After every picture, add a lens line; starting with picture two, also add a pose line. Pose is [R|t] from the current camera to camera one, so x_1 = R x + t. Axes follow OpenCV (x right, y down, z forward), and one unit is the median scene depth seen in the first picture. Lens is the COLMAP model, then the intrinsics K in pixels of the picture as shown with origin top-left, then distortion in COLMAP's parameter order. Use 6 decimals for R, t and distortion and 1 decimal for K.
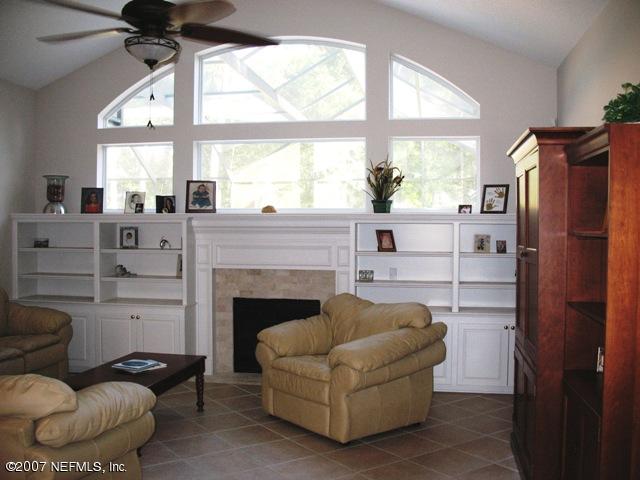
lens RADIAL K [[646.4, 0, 320.0], [0, 646.4, 240.0], [0, 0, 1]] dist [-0.136593, -0.000753]
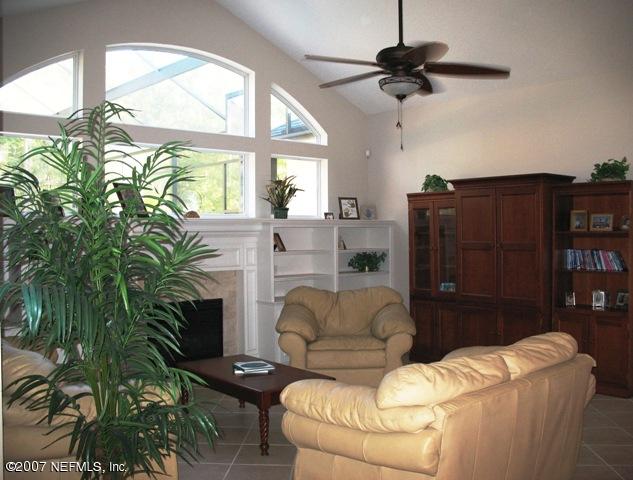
lens RADIAL K [[675.4, 0, 316.5], [0, 675.4, 240.0], [0, 0, 1]] dist [-0.022314, -0.010104]
pose [[0.609908, -0.018181, 0.792263, -0.850160], [0.032382, 0.999474, -0.001993, 0.002119], [-0.791810, 0.026871, 0.610176, 0.188927]]
